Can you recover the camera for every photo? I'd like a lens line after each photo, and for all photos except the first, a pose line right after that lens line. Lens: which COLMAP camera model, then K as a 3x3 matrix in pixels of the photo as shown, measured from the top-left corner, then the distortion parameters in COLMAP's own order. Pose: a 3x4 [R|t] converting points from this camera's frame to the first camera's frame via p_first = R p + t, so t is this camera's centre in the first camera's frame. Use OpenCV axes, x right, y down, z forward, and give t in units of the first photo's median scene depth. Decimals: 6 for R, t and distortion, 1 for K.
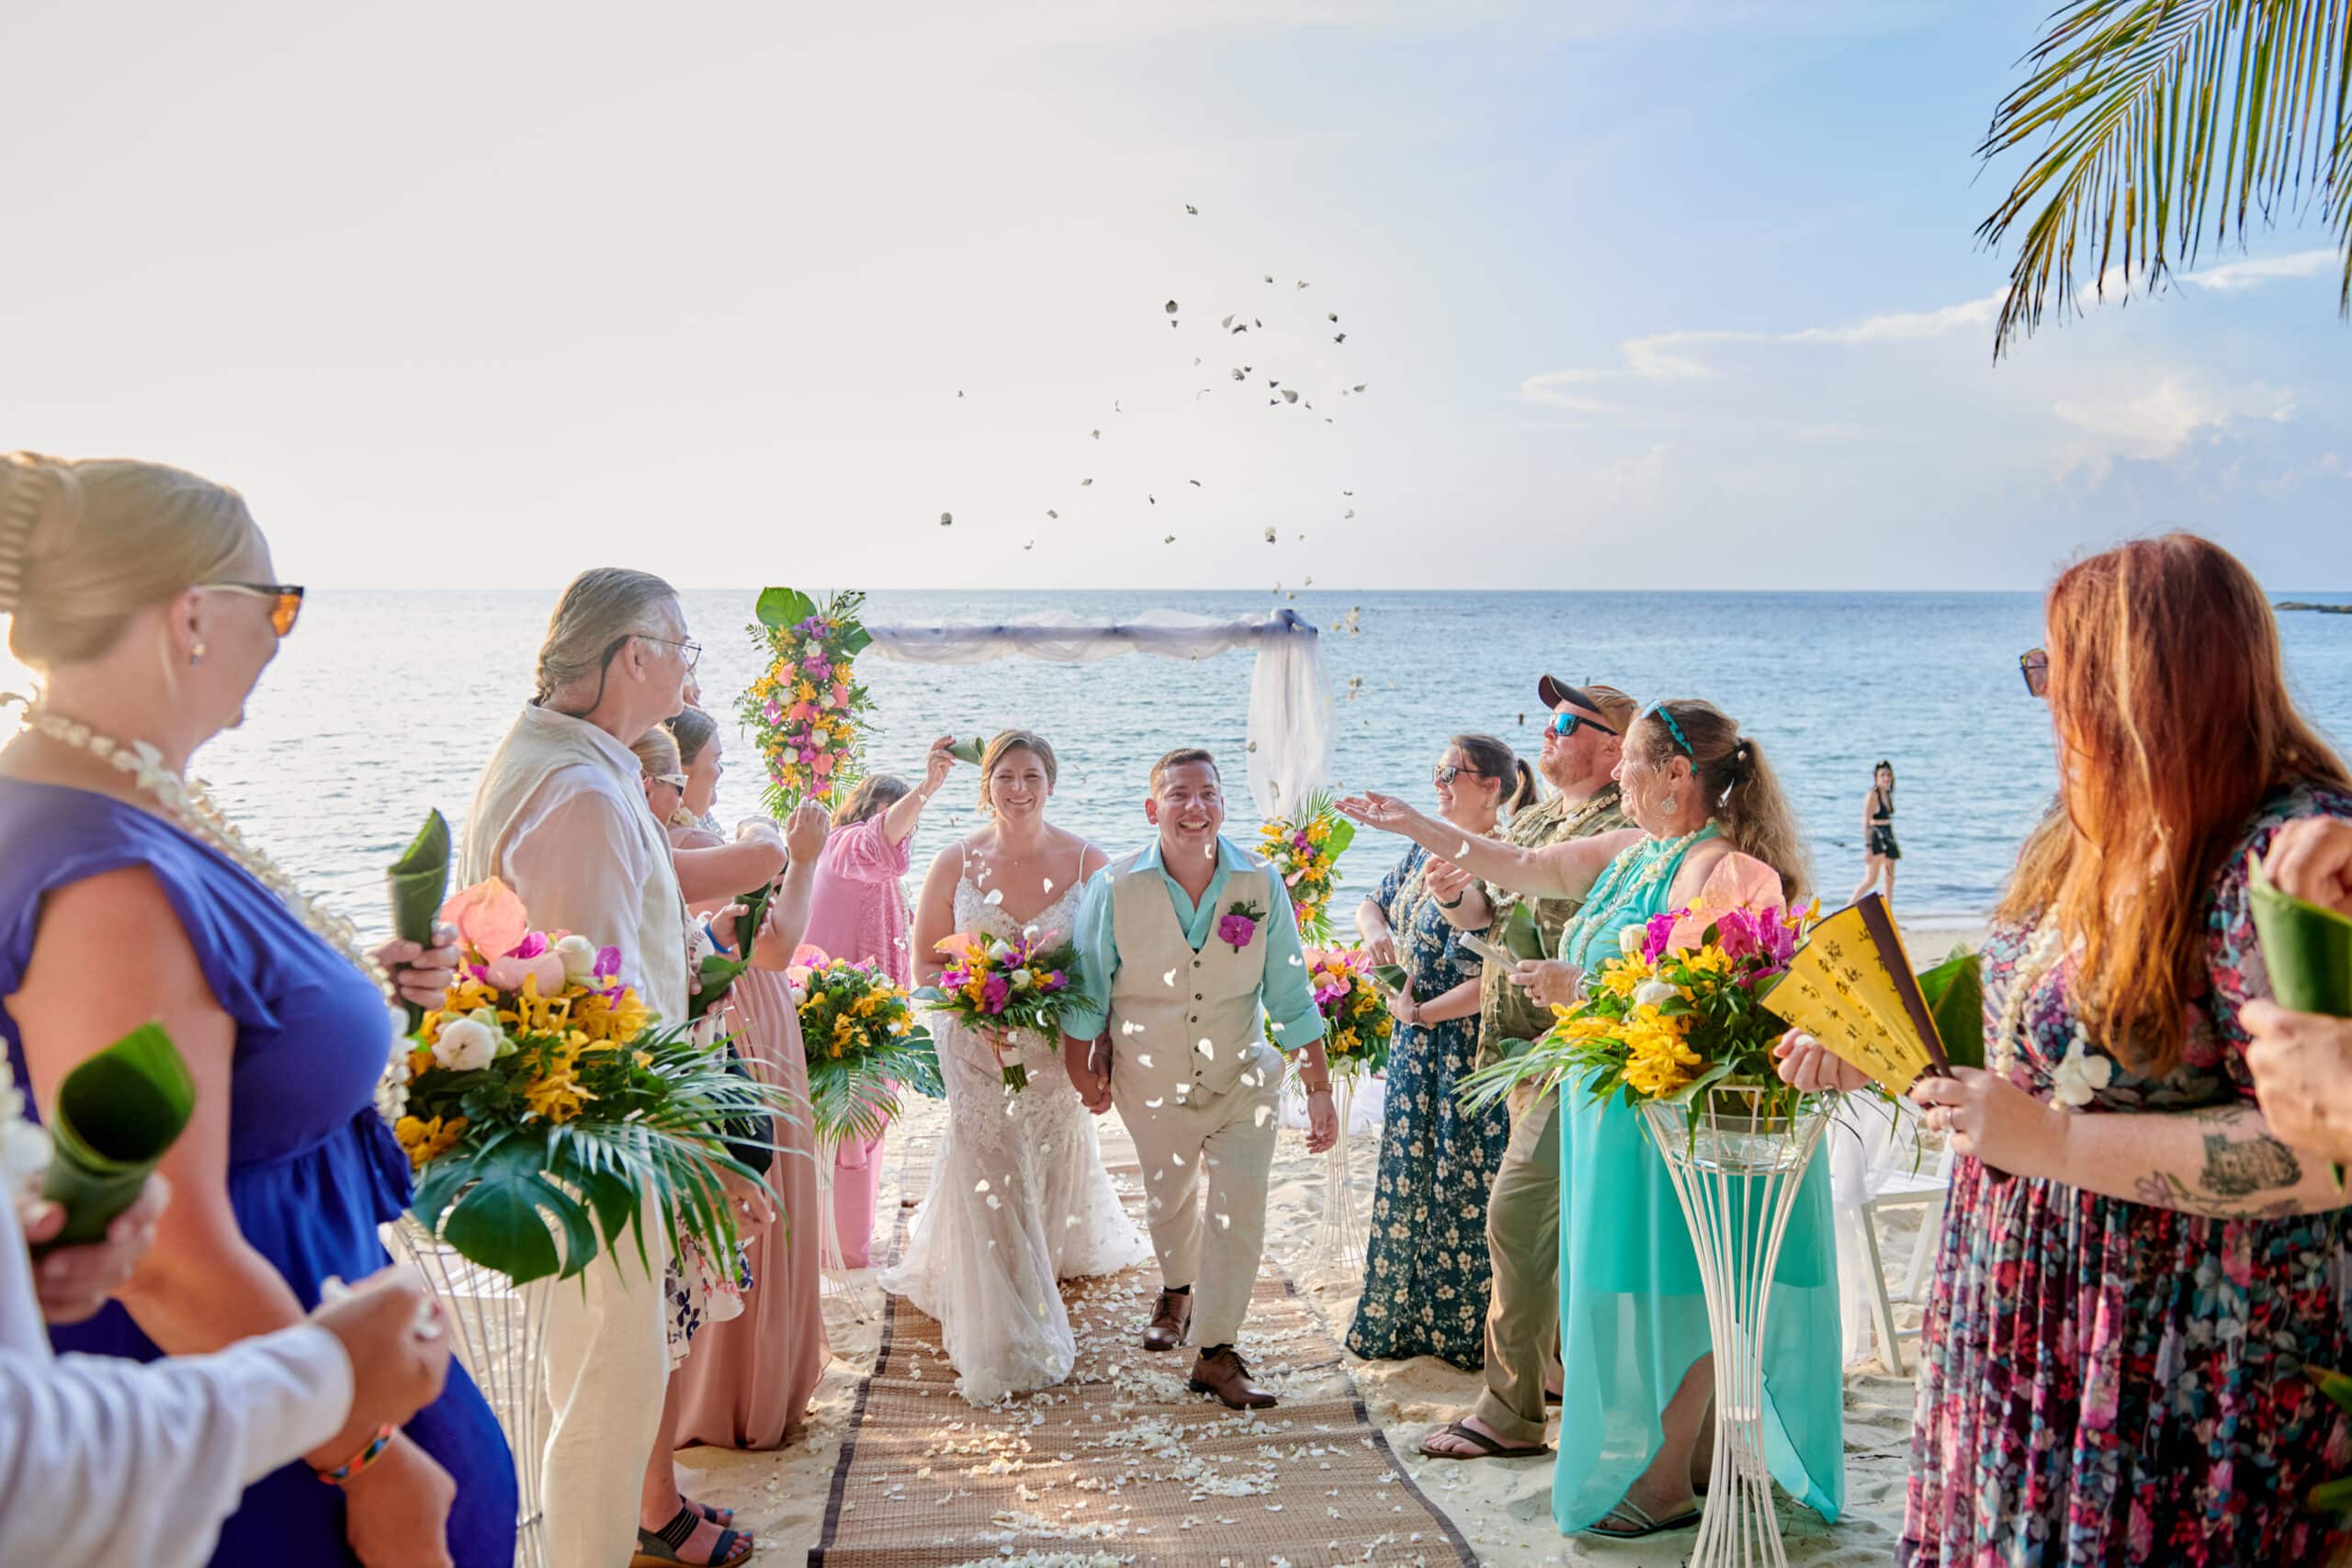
lens RADIAL K [[1738.7, 0, 1177.3], [0, 1738.7, 786.7], [0, 0, 1]] dist [0.028954, 0.003176]
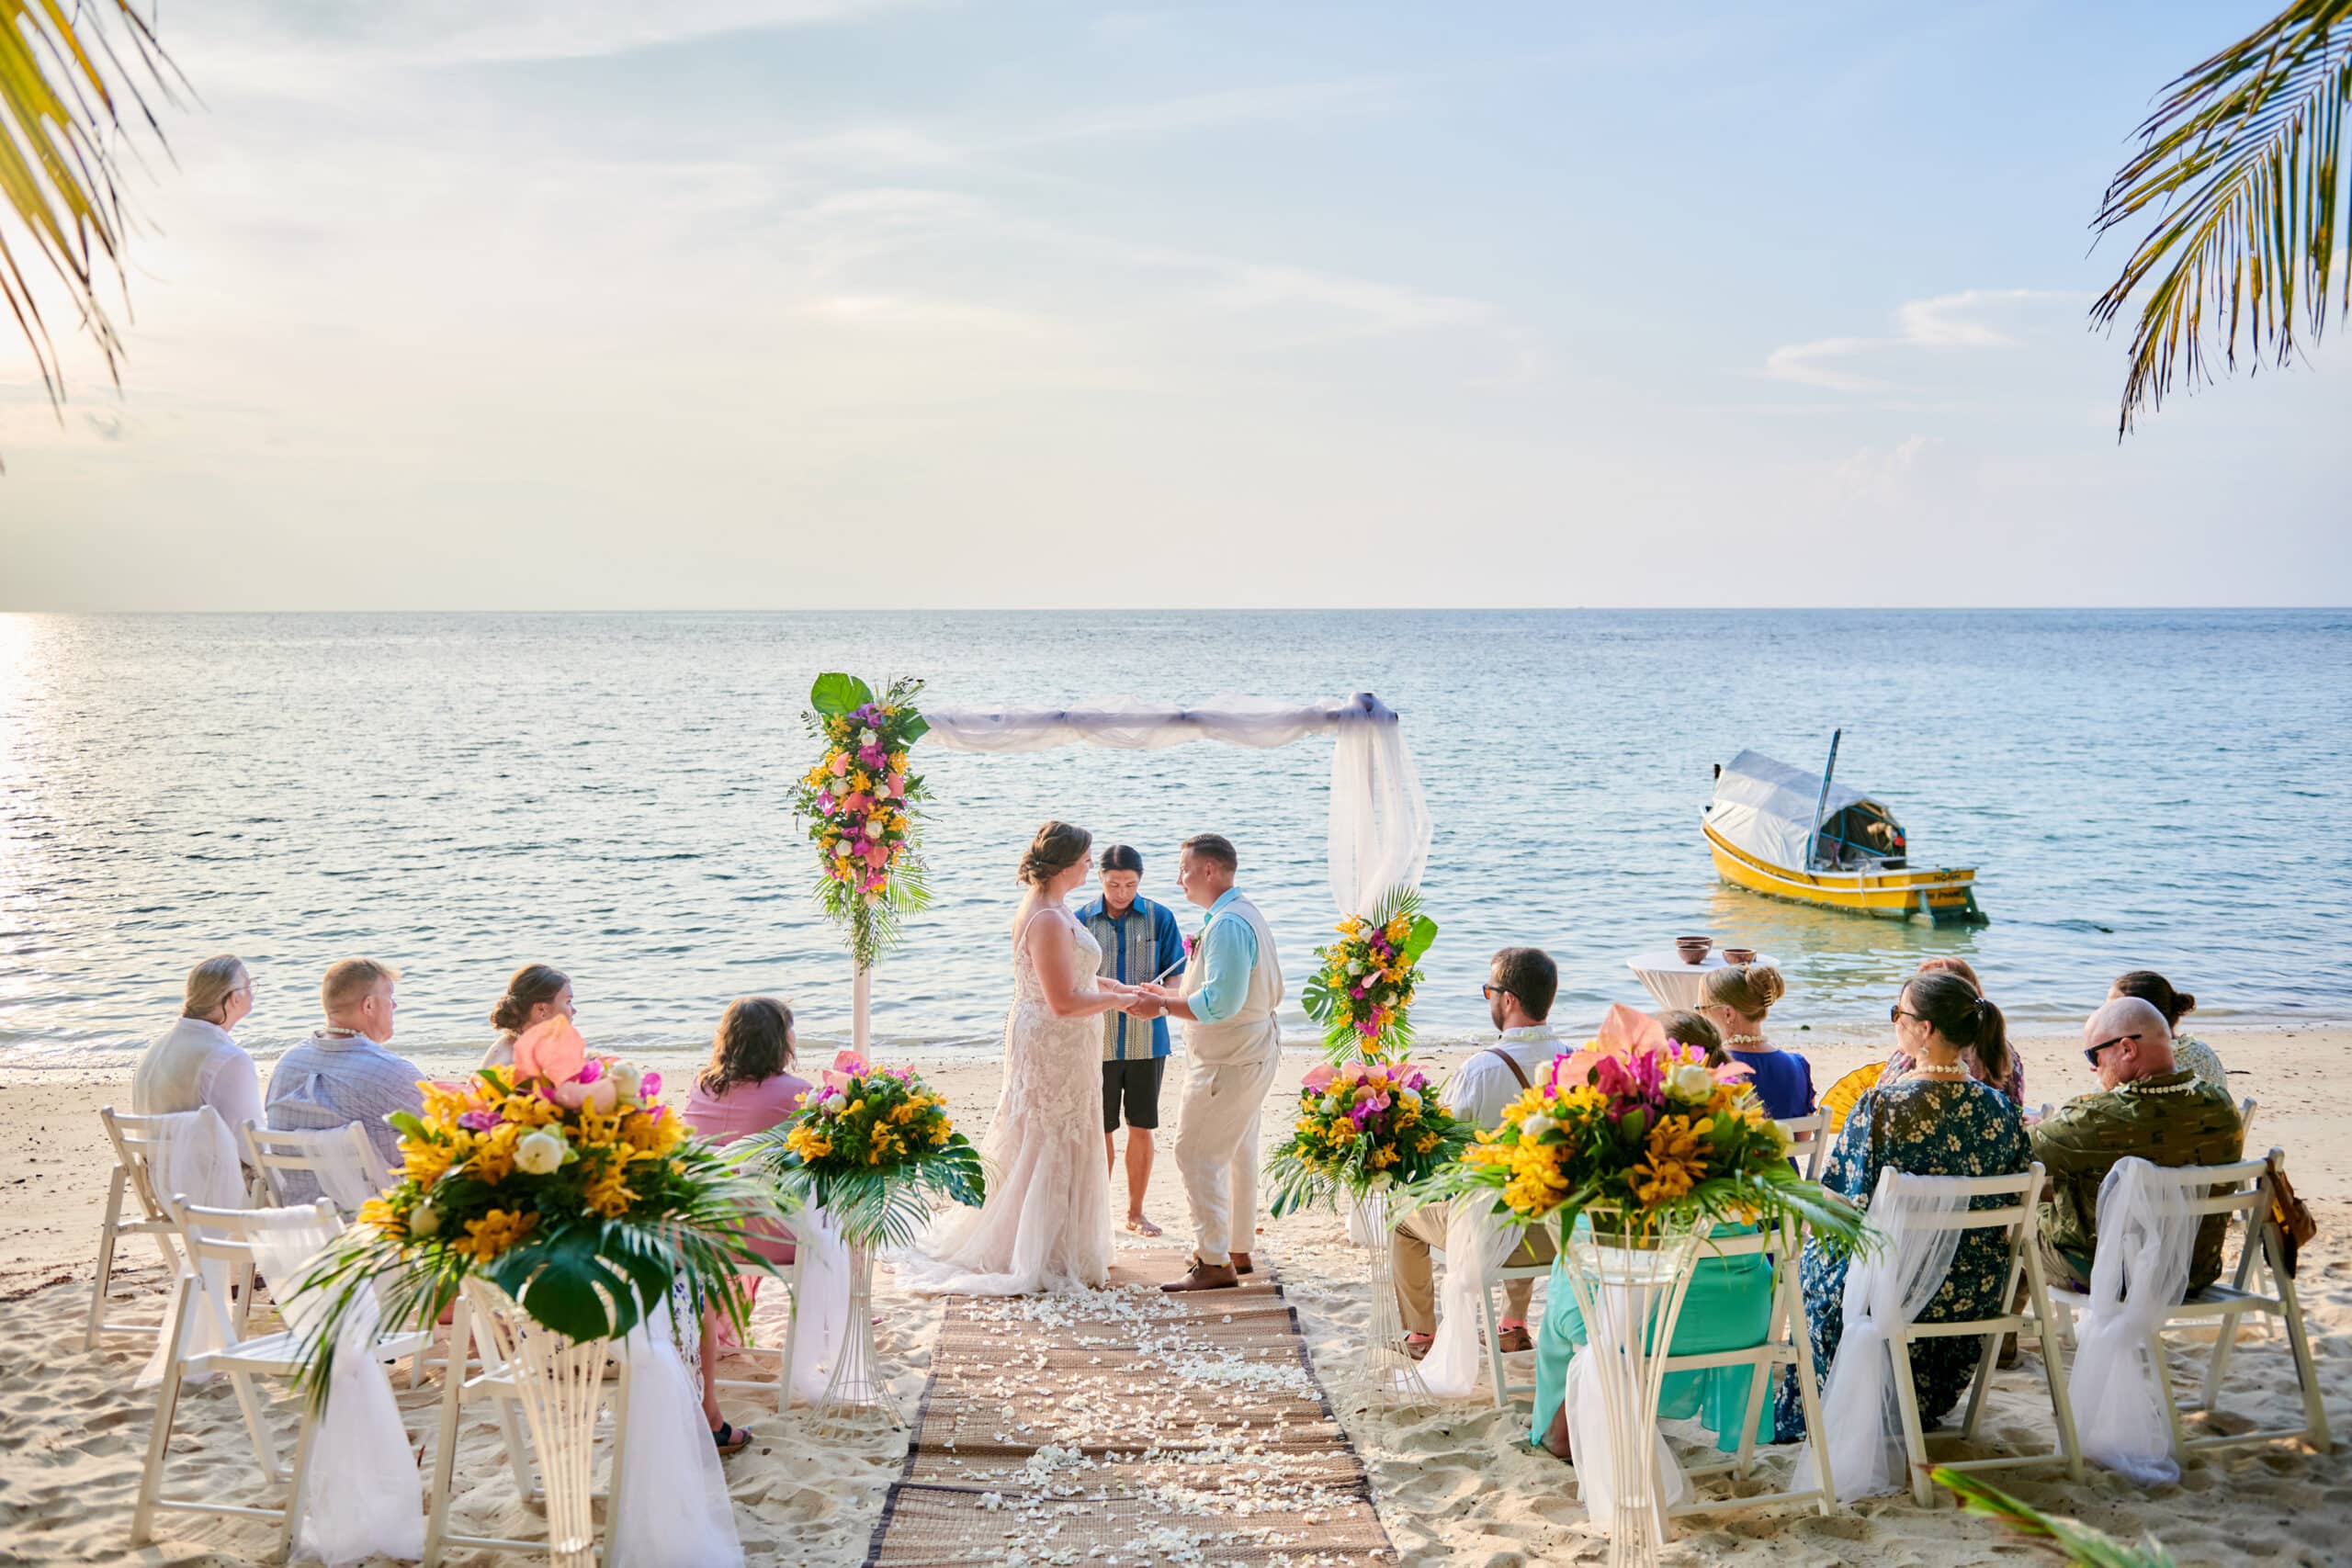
lens RADIAL K [[2032.5, 0, 1161.6], [0, 2032.5, 788.1], [0, 0, 1]] dist [0.019319, -0.000676]
pose [[0.997143, 0.004559, -0.075400, 0.124194], [-0.006748, 0.999562, -0.028803, -0.063359], [0.075235, 0.029230, 0.996737, -0.362628]]
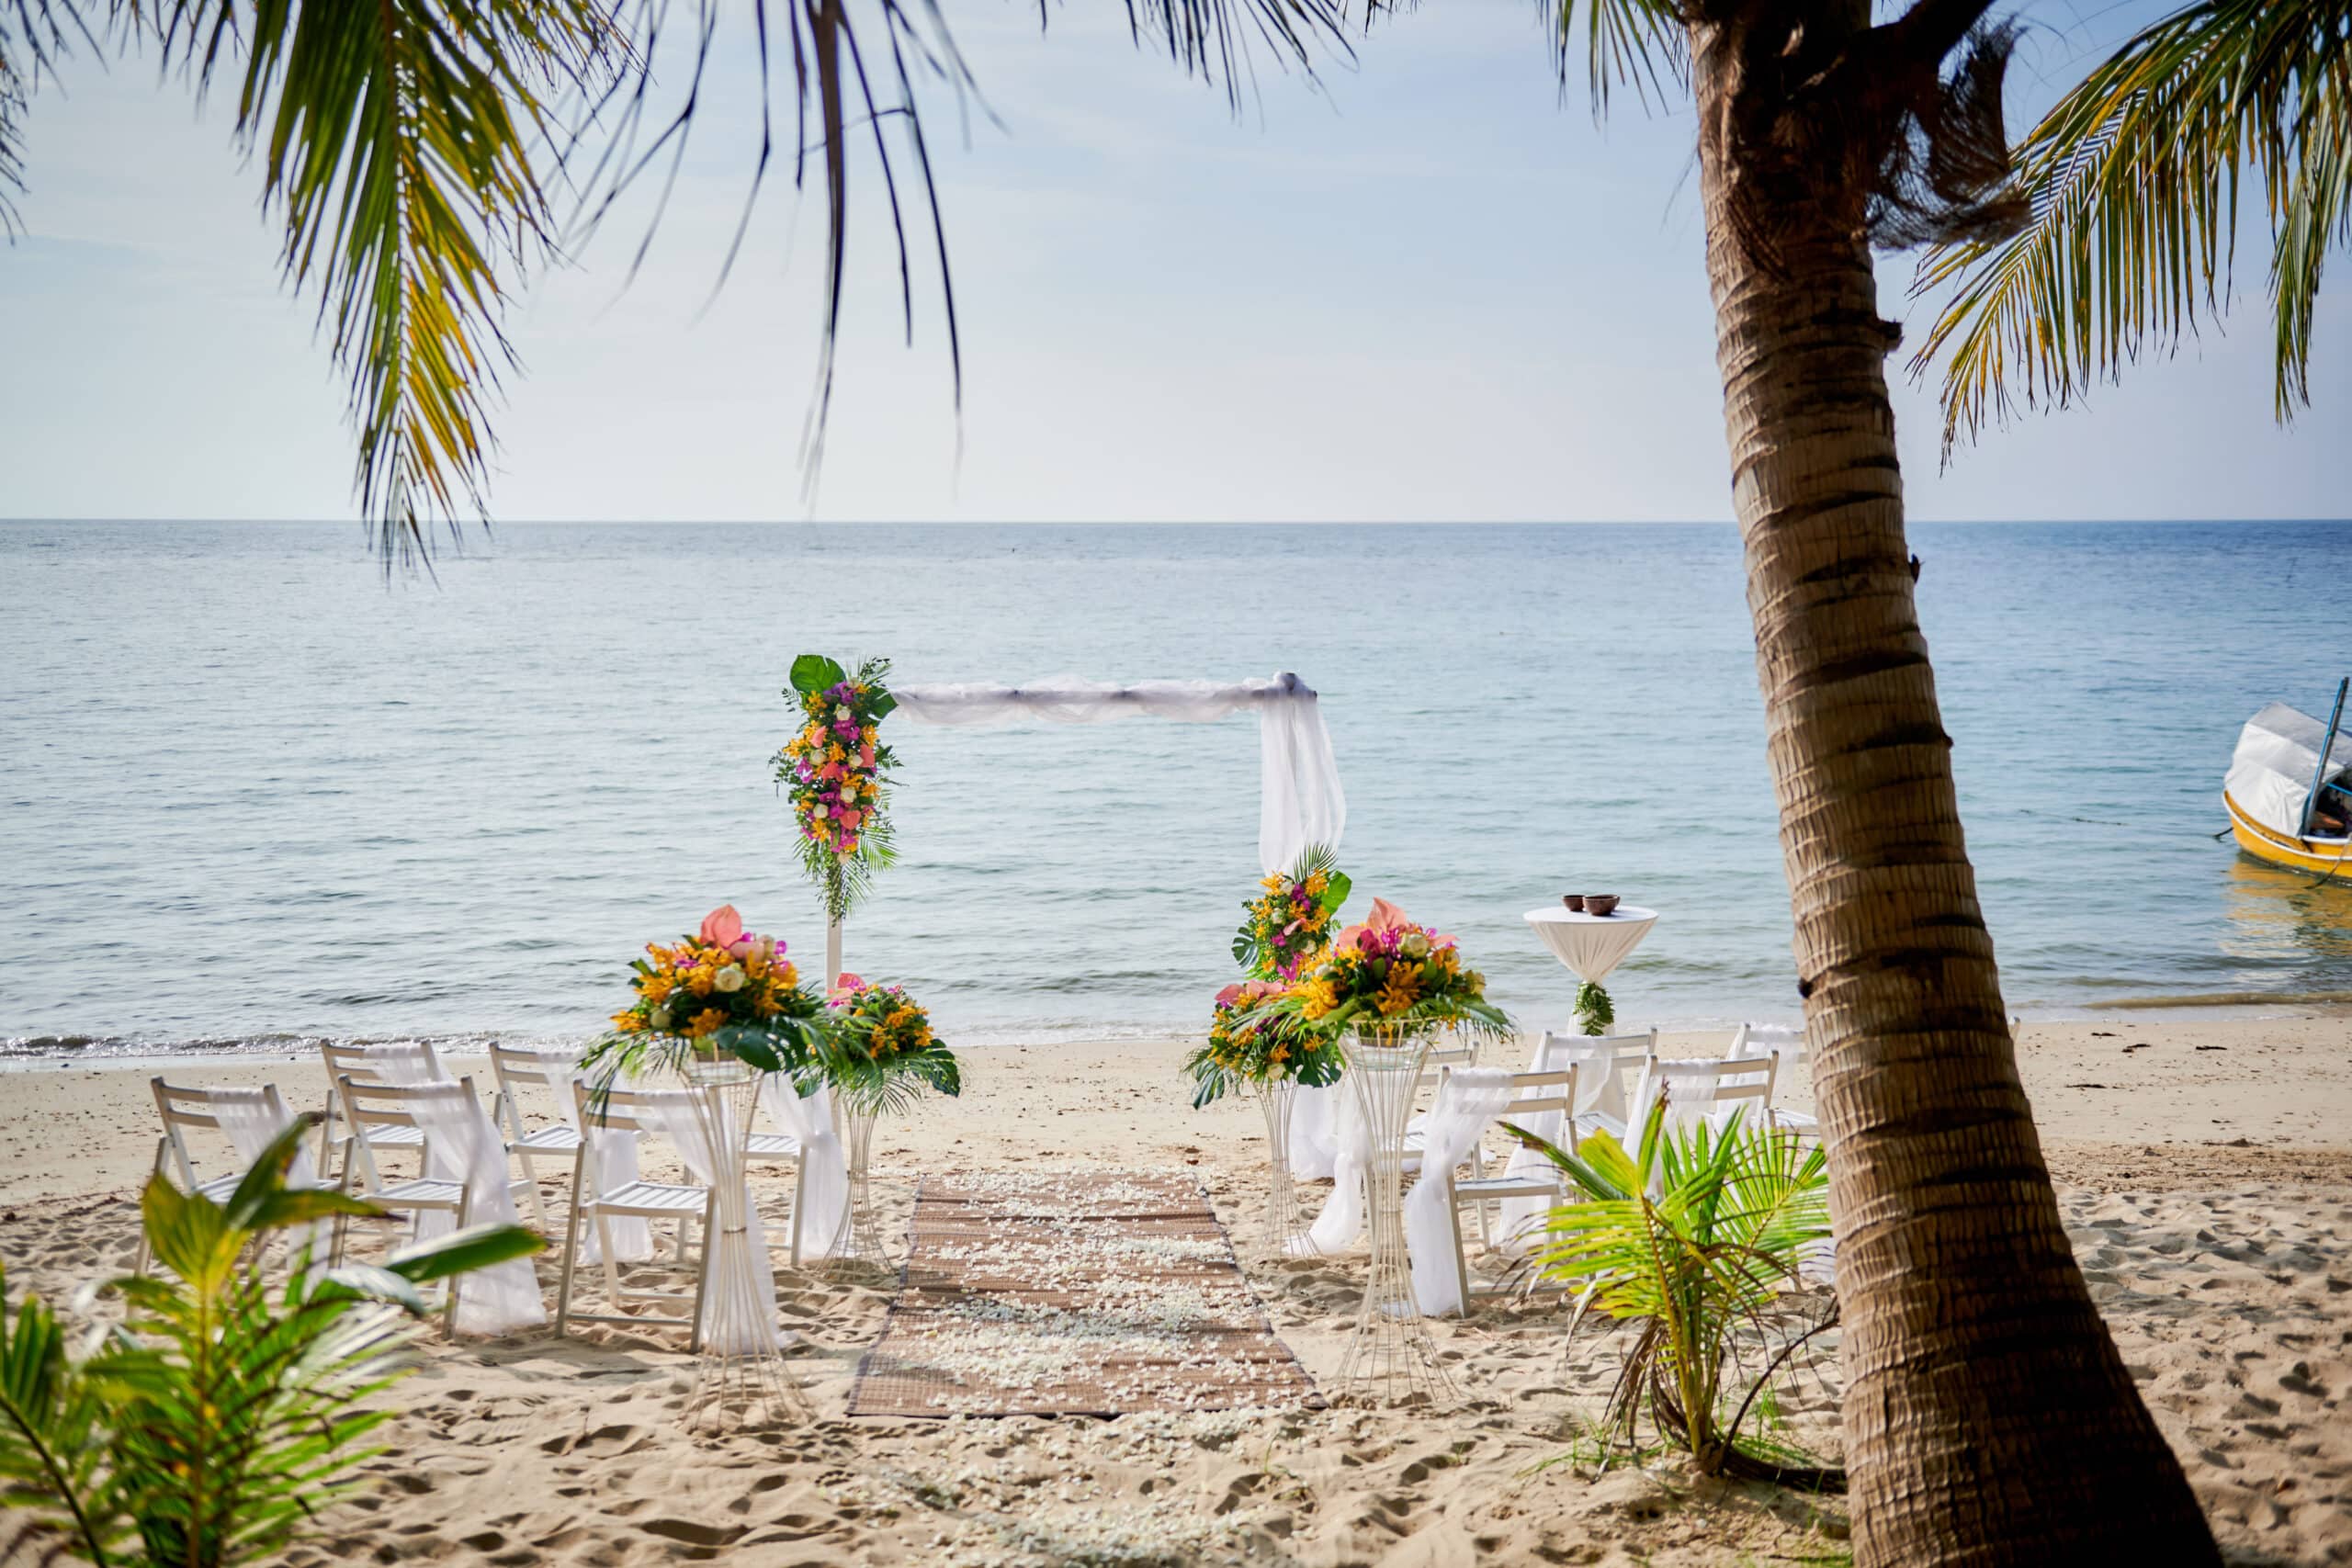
lens RADIAL K [[2450.4, 0, 1176.0], [0, 2450.4, 784.0], [0, 0, 1]] dist [0.075855, -0.022025]
pose [[0.998686, 0.006011, -0.050894, 0.244292], [-0.006800, 0.999859, -0.015344, -0.041879], [0.050795, 0.015670, 0.998586, -1.651349]]
